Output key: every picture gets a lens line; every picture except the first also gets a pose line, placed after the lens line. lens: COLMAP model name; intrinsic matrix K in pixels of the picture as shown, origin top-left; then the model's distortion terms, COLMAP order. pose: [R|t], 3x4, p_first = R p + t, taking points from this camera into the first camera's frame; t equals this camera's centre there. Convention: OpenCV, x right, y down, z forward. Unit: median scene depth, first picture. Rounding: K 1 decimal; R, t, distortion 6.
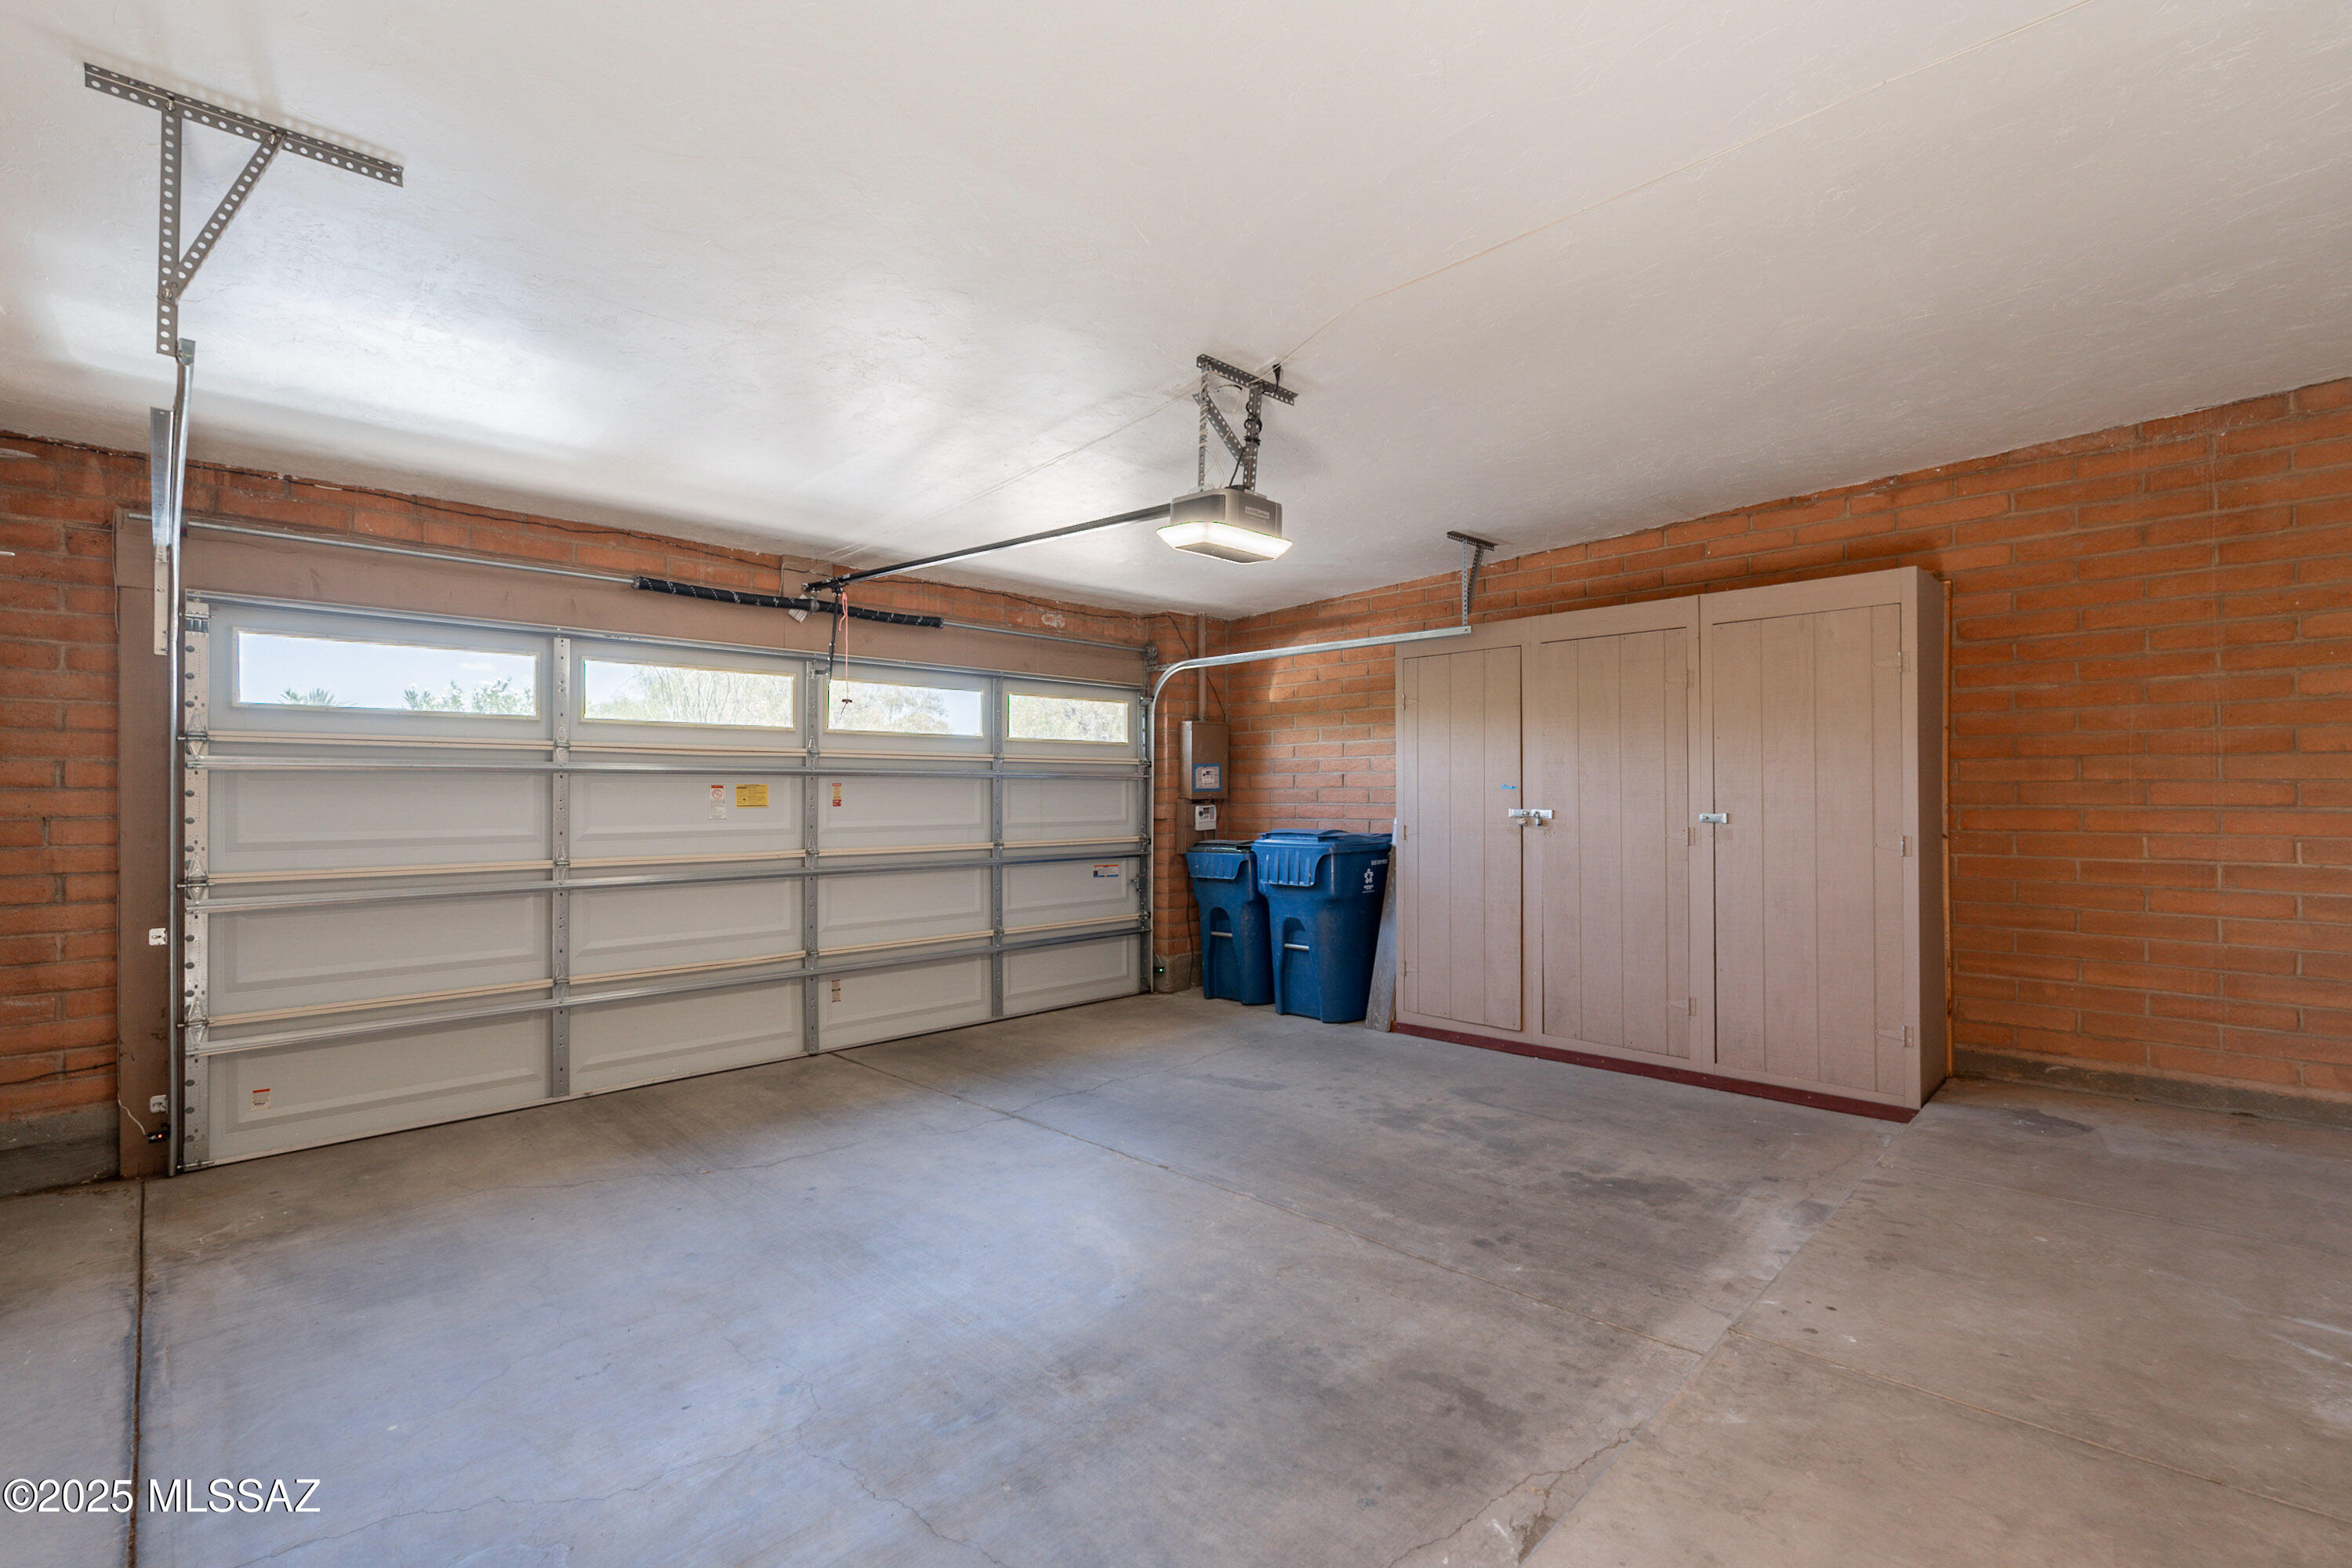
lens RADIAL K [[1024.7, 0, 1154.5], [0, 1024.7, 785.0], [0, 0, 1]] dist [-0.005872, 0.000629]
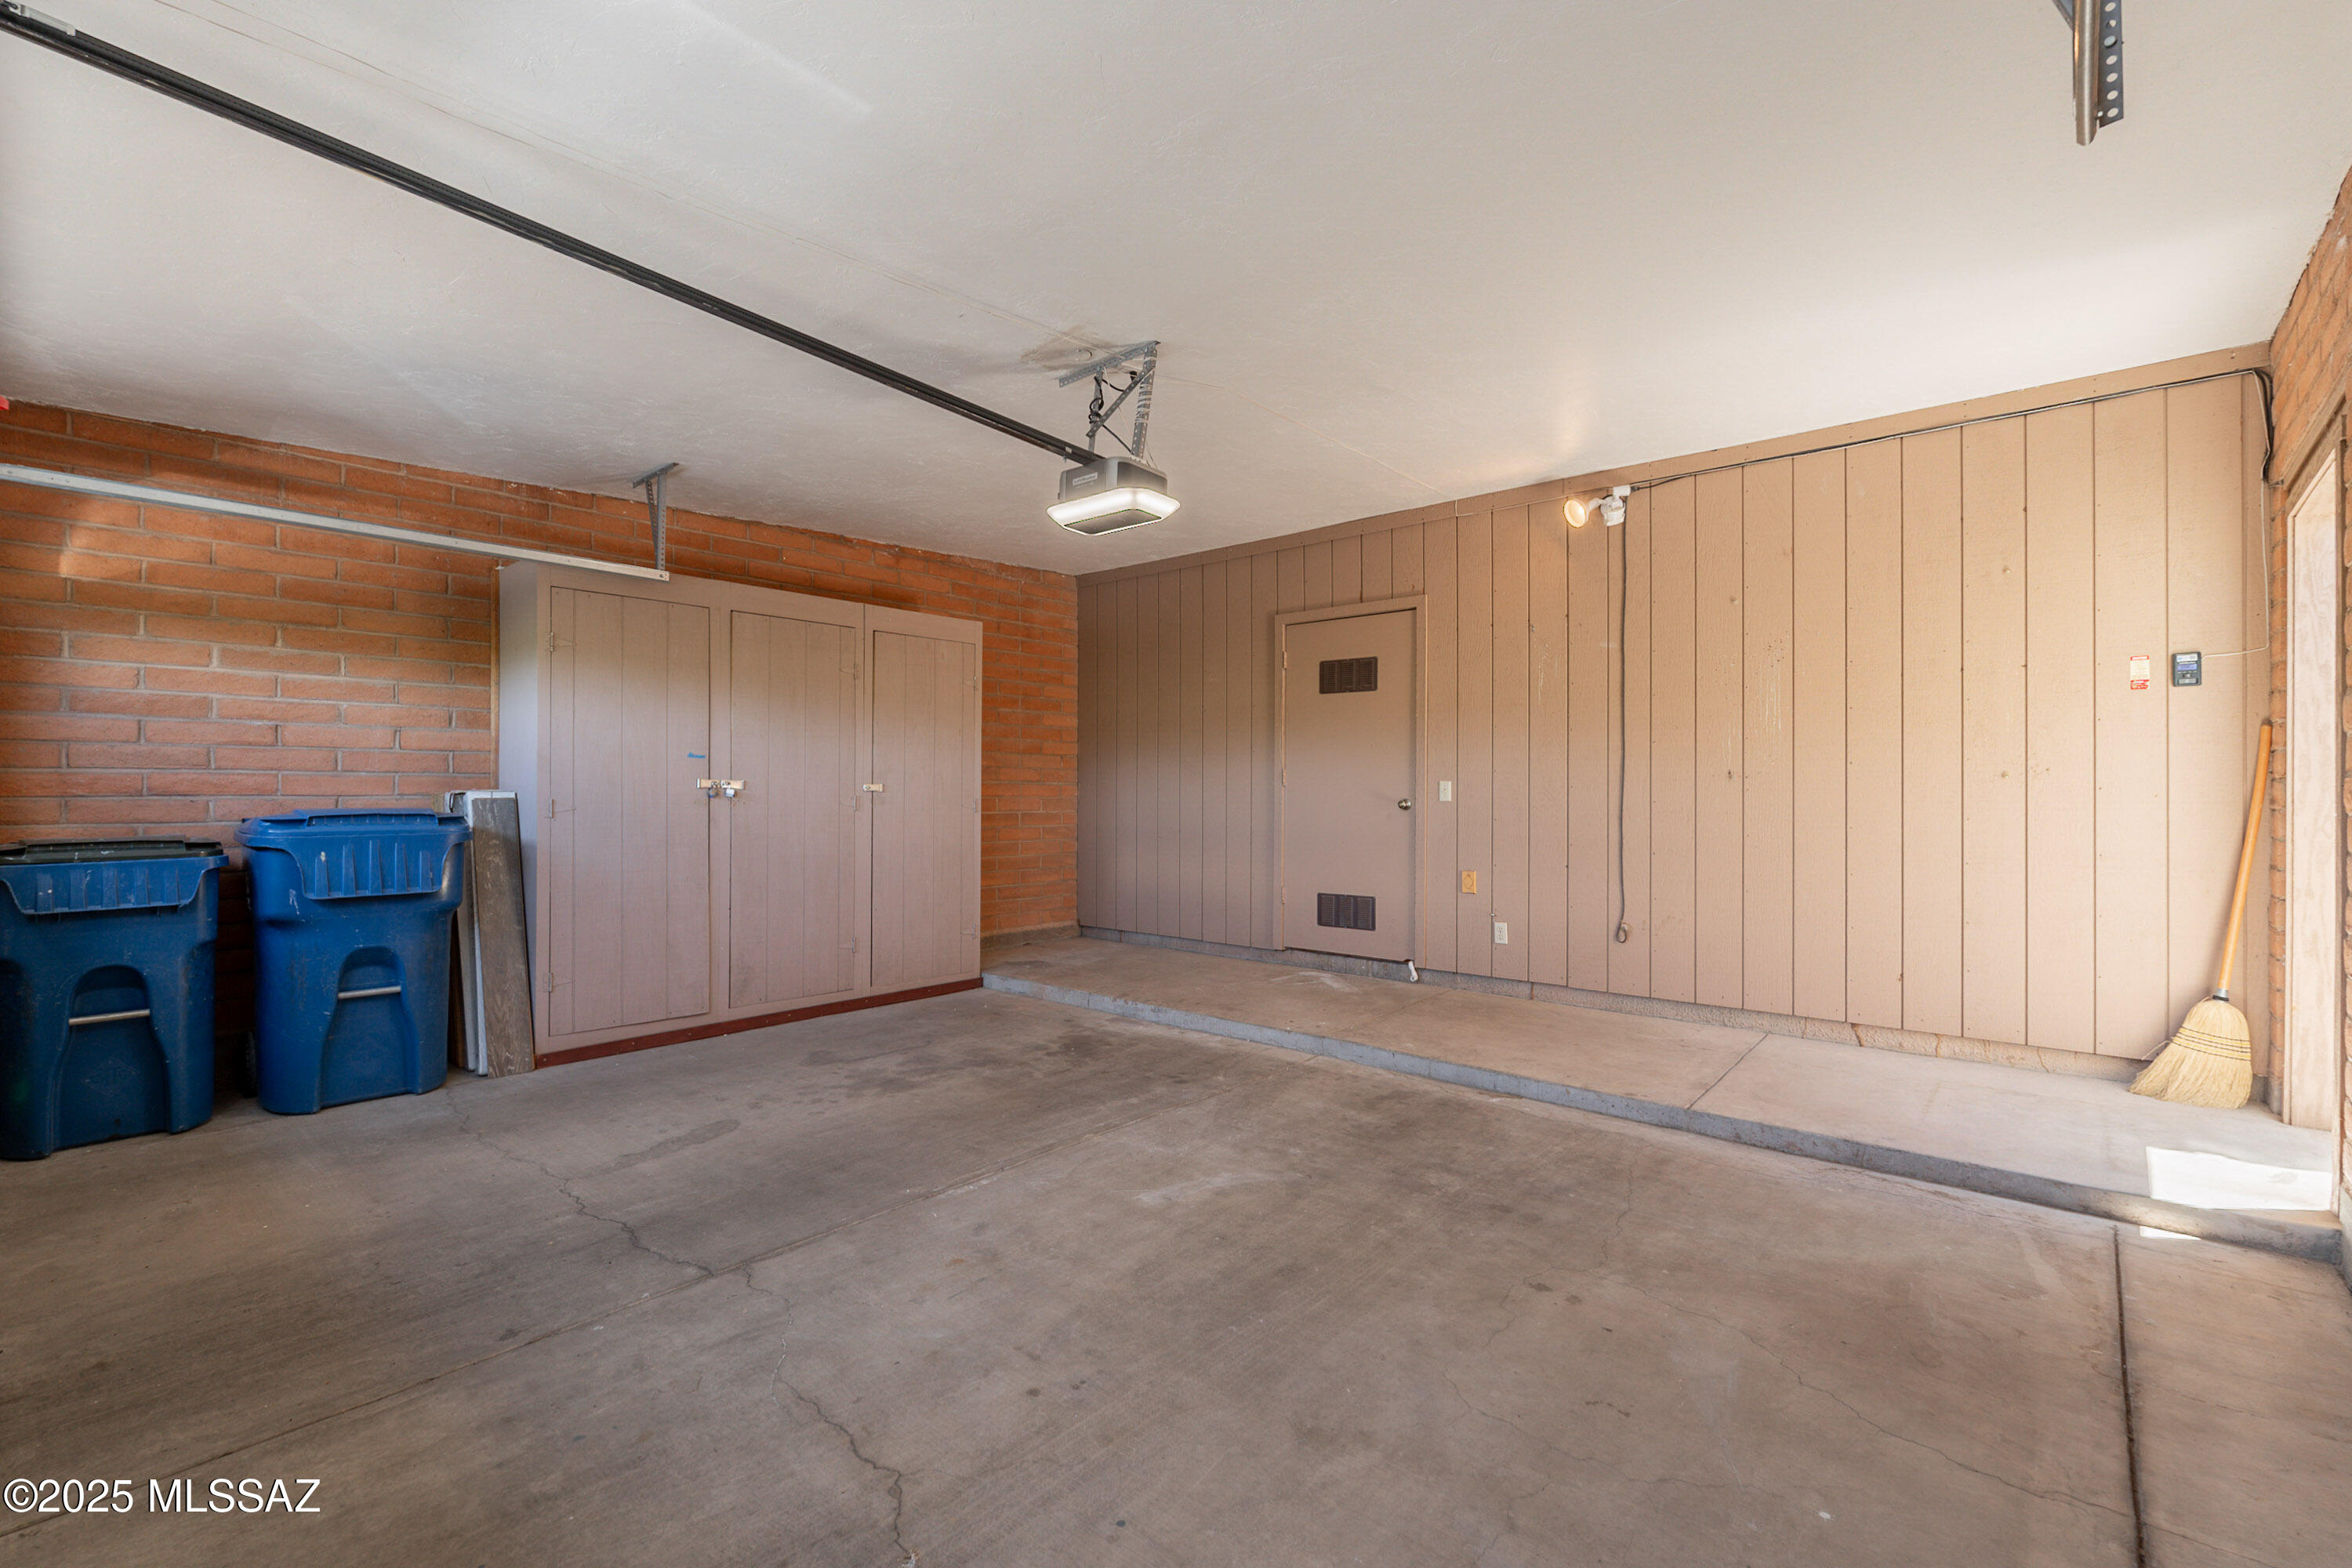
lens RADIAL K [[1024.7, 0, 1153.4], [0, 1024.7, 792.5], [0, 0, 1]] dist [-0.005872, 0.000629]
pose [[-0.062536, 0.003524, 0.998036, -0.801356], [-0.015244, 0.999874, -0.004486, 0.043018], [-0.997926, -0.015495, -0.062475, 0.838548]]
